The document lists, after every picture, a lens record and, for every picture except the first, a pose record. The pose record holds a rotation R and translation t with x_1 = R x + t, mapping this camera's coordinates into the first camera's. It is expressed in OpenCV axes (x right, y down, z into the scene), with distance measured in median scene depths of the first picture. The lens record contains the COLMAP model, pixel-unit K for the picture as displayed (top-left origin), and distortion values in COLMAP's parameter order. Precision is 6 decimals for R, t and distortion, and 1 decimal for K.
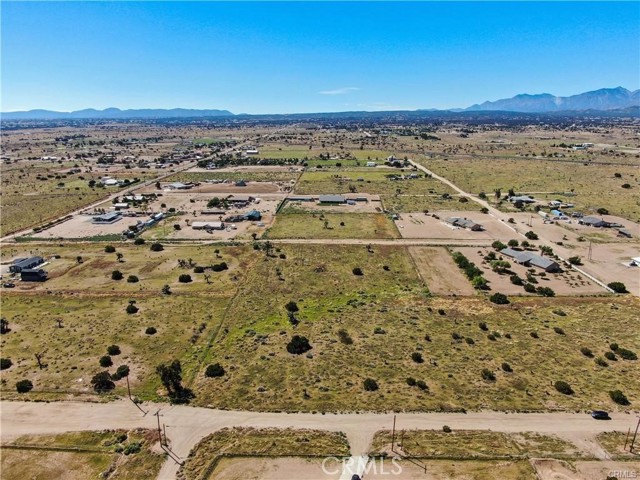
lens RADIAL K [[459.2, 0, 319.6], [0, 459.2, 237.8], [0, 0, 1]] dist [-0.020893, 0.006837]
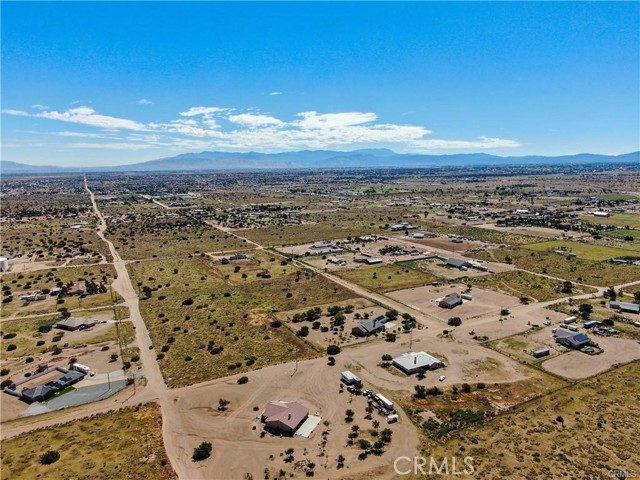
lens RADIAL K [[459.2, 0, 319.7], [0, 459.2, 241.9], [0, 0, 1]] dist [-0.020893, 0.006837]
pose [[0.480061, 0.142487, -0.865586, 1.636322], [-0.212143, 0.976290, 0.043055, -0.219186], [0.851198, 0.162959, 0.498906, 0.282957]]
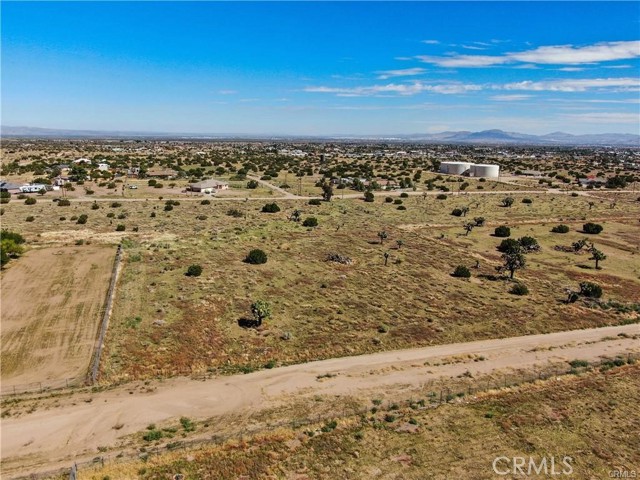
lens RADIAL K [[459.2, 0, 320.6], [0, 459.2, 233.9], [0, 0, 1]] dist [-0.020893, 0.006837]
pose [[-0.921570, 0.063543, -0.382976, 0.219618], [-0.118589, 0.893279, 0.433577, -0.177545], [0.369655, 0.444988, -0.815684, 1.532880]]
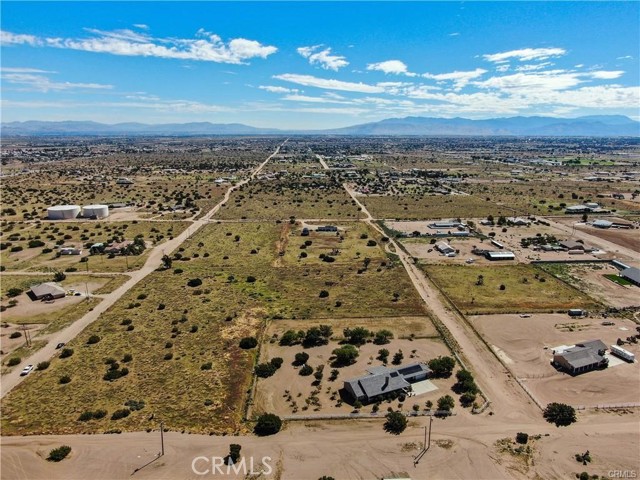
lens RADIAL K [[459.2, 0, 320.0], [0, 459.2, 240.9], [0, 0, 1]] dist [-0.020893, 0.006837]
pose [[0.072410, 0.234930, -0.969312, 1.214153], [-0.258746, 0.943014, 0.209227, -0.296917], [0.963228, 0.235655, 0.129070, 0.896790]]
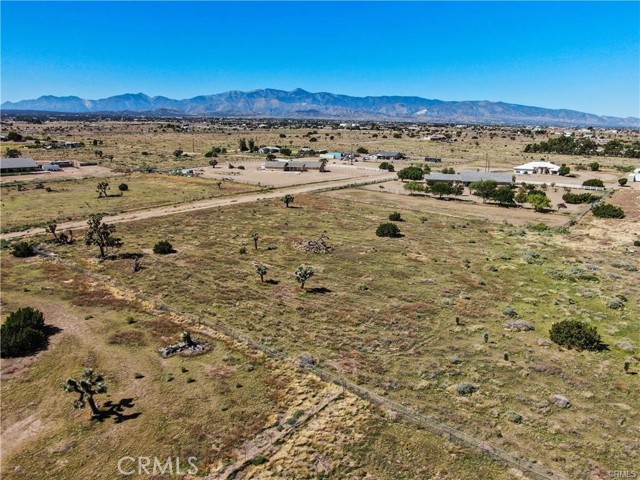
lens RADIAL K [[459.2, 0, 320.0], [0, 459.2, 238.3], [0, 0, 1]] dist [-0.020893, 0.006837]
pose [[0.600373, -0.187003, 0.777548, -0.330960], [0.193016, 0.977416, 0.086037, 0.032232], [-0.776078, 0.098425, 0.622909, 0.849935]]
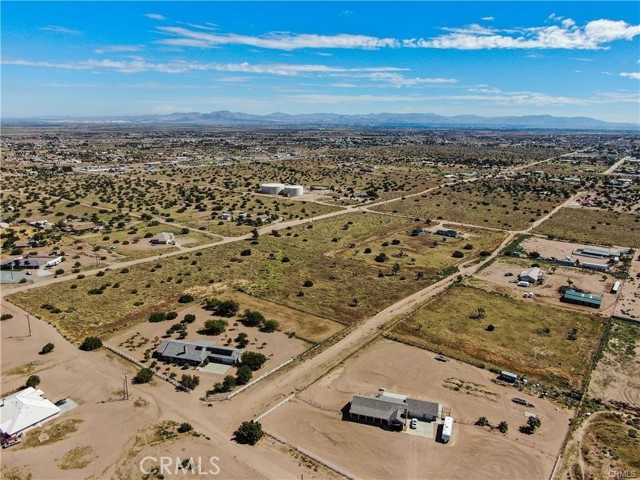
lens RADIAL K [[459.2, 0, 318.6], [0, 459.2, 238.5], [0, 0, 1]] dist [-0.020893, 0.006837]
pose [[-0.579632, 0.197415, -0.790604, 1.044052], [-0.220547, 0.895994, 0.385426, -0.522749], [0.784465, 0.397770, -0.475808, 1.665640]]
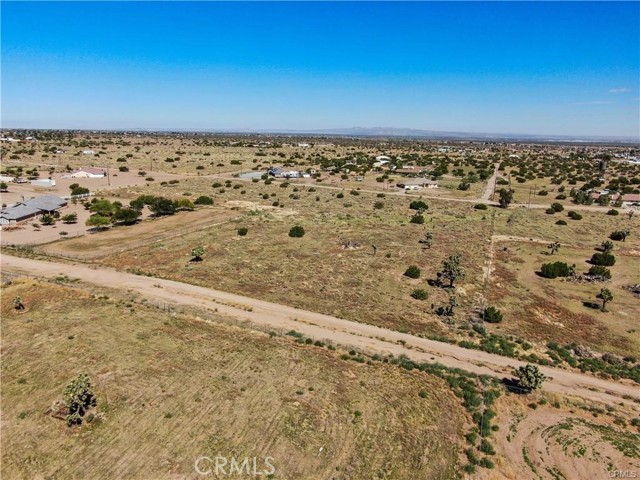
lens RADIAL K [[459.2, 0, 323.0], [0, 459.2, 240.2], [0, 0, 1]] dist [-0.020893, 0.006837]
pose [[-0.940559, -0.101629, 0.324068, -0.163905], [0.063611, 0.884581, 0.462029, -0.215415], [-0.333620, 0.455179, -0.825536, 1.636947]]
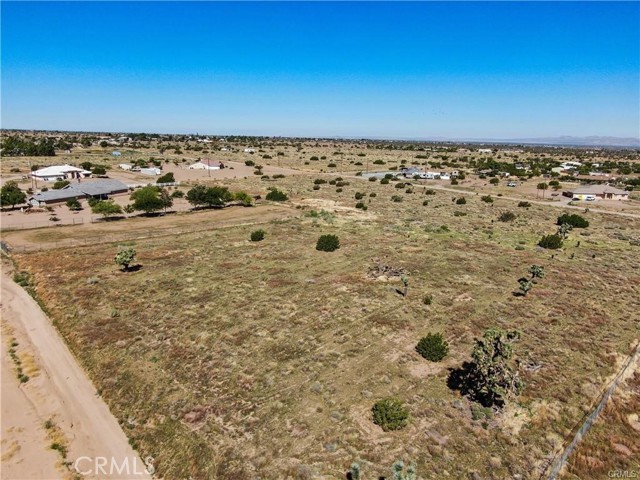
lens RADIAL K [[459.2, 0, 322.6], [0, 459.2, 238.7], [0, 0, 1]] dist [-0.020893, 0.006837]
pose [[-0.726975, -0.169981, 0.665292, -0.204676], [0.153537, 0.904107, 0.398770, -0.104032], [-0.669278, 0.392043, -0.631165, 1.378772]]
